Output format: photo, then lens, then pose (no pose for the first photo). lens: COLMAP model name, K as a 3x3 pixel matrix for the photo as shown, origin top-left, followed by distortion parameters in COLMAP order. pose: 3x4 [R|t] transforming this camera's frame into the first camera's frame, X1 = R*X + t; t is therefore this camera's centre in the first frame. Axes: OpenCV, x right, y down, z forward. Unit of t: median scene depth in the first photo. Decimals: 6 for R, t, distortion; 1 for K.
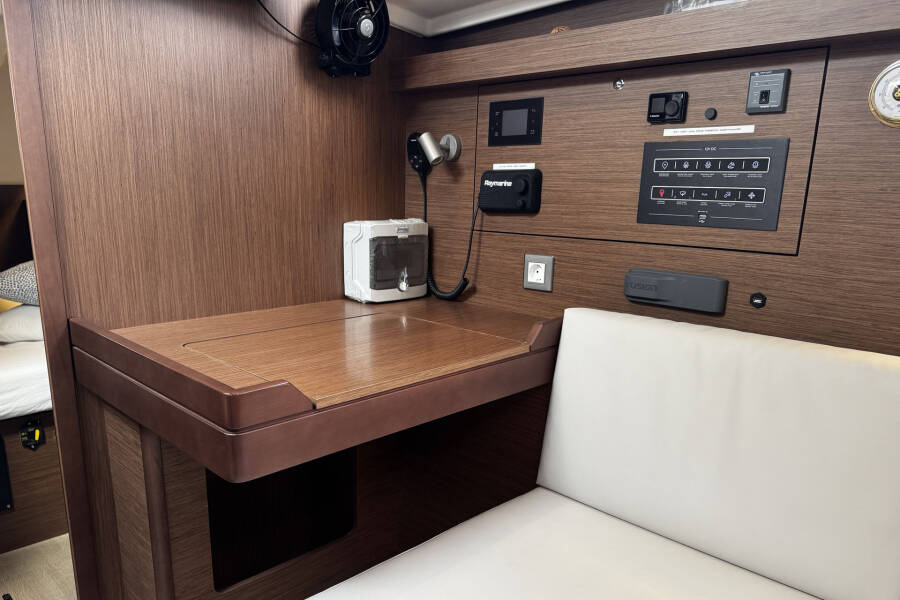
lens RADIAL K [[677.3, 0, 422.1], [0, 677.3, 359.9], [0, 0, 1]] dist [0.025778, -0.002564]
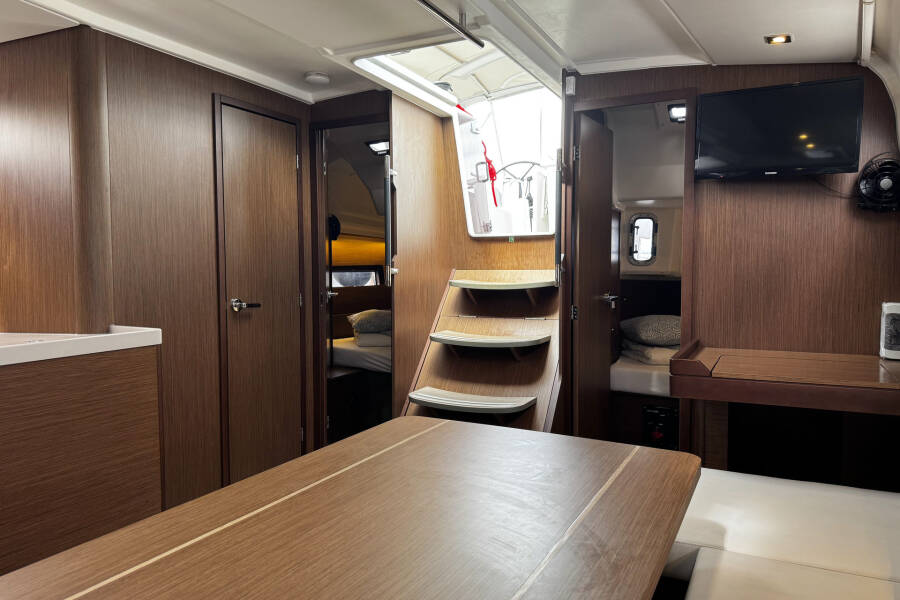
lens RADIAL K [[638.8, 0, 450.0], [0, 638.8, 300.0], [0, 0, 1]] dist [0.026054, -0.001985]
pose [[0.329312, 0.032428, -0.943664, 0.926231], [-0.231437, 0.971696, -0.047374, 0.075793], [0.915418, 0.234000, 0.327496, -0.330316]]
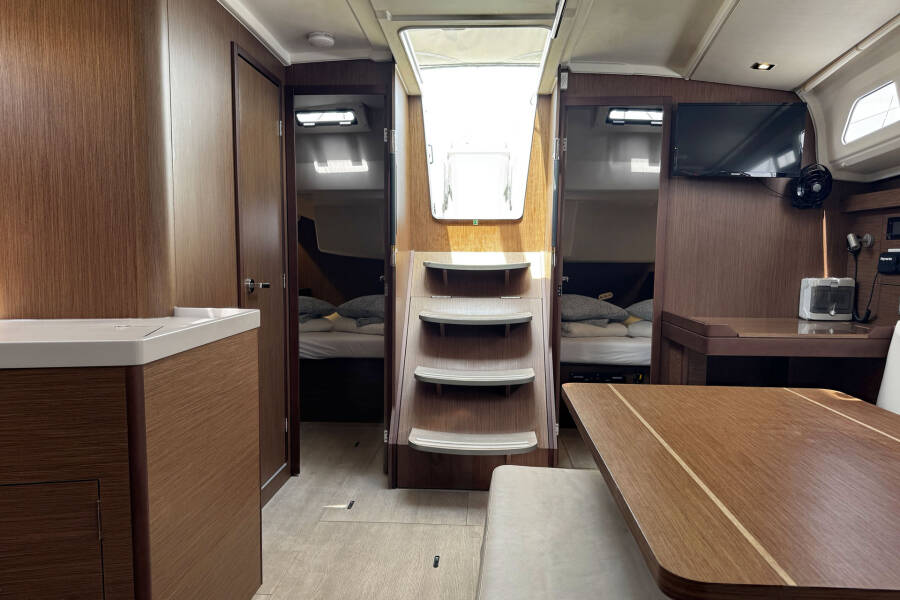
lens RADIAL K [[639.0, 0, 447.1], [0, 639.0, 321.5], [0, 0, 1]] dist [0.020525, -0.000665]
pose [[0.680182, 0.065231, -0.730135, 0.567035], [-0.184072, 0.979318, -0.083985, 0.269228], [0.709556, 0.191522, 0.678122, -0.988332]]
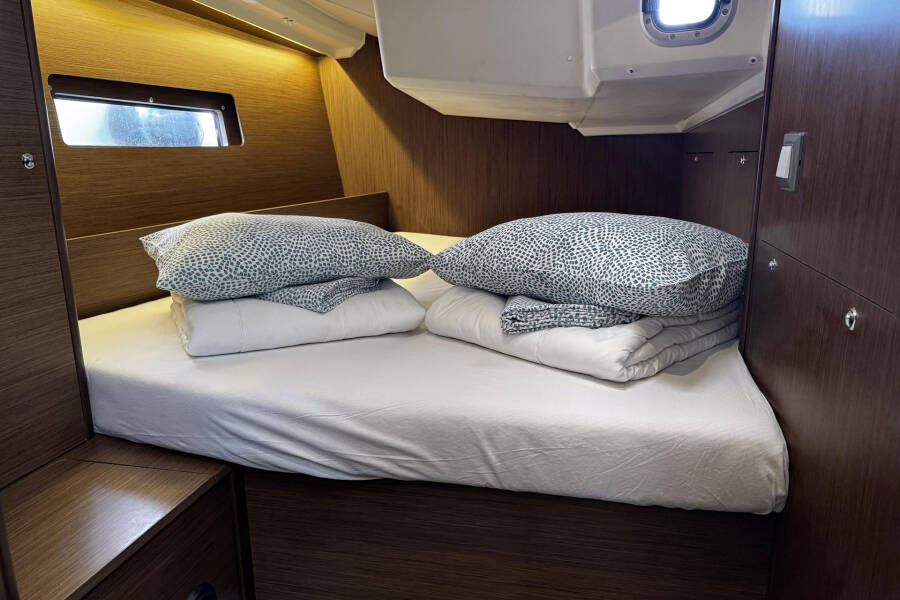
lens RADIAL K [[638.8, 0, 450.0], [0, 638.8, 300.0], [0, 0, 1]] dist [0.026054, -0.001985]
pose [[0.548257, 0.172104, -0.818409, -1.068704], [-0.190804, 0.978528, 0.077954, 0.053991], [0.814253, 0.113416, 0.569323, 0.081491]]
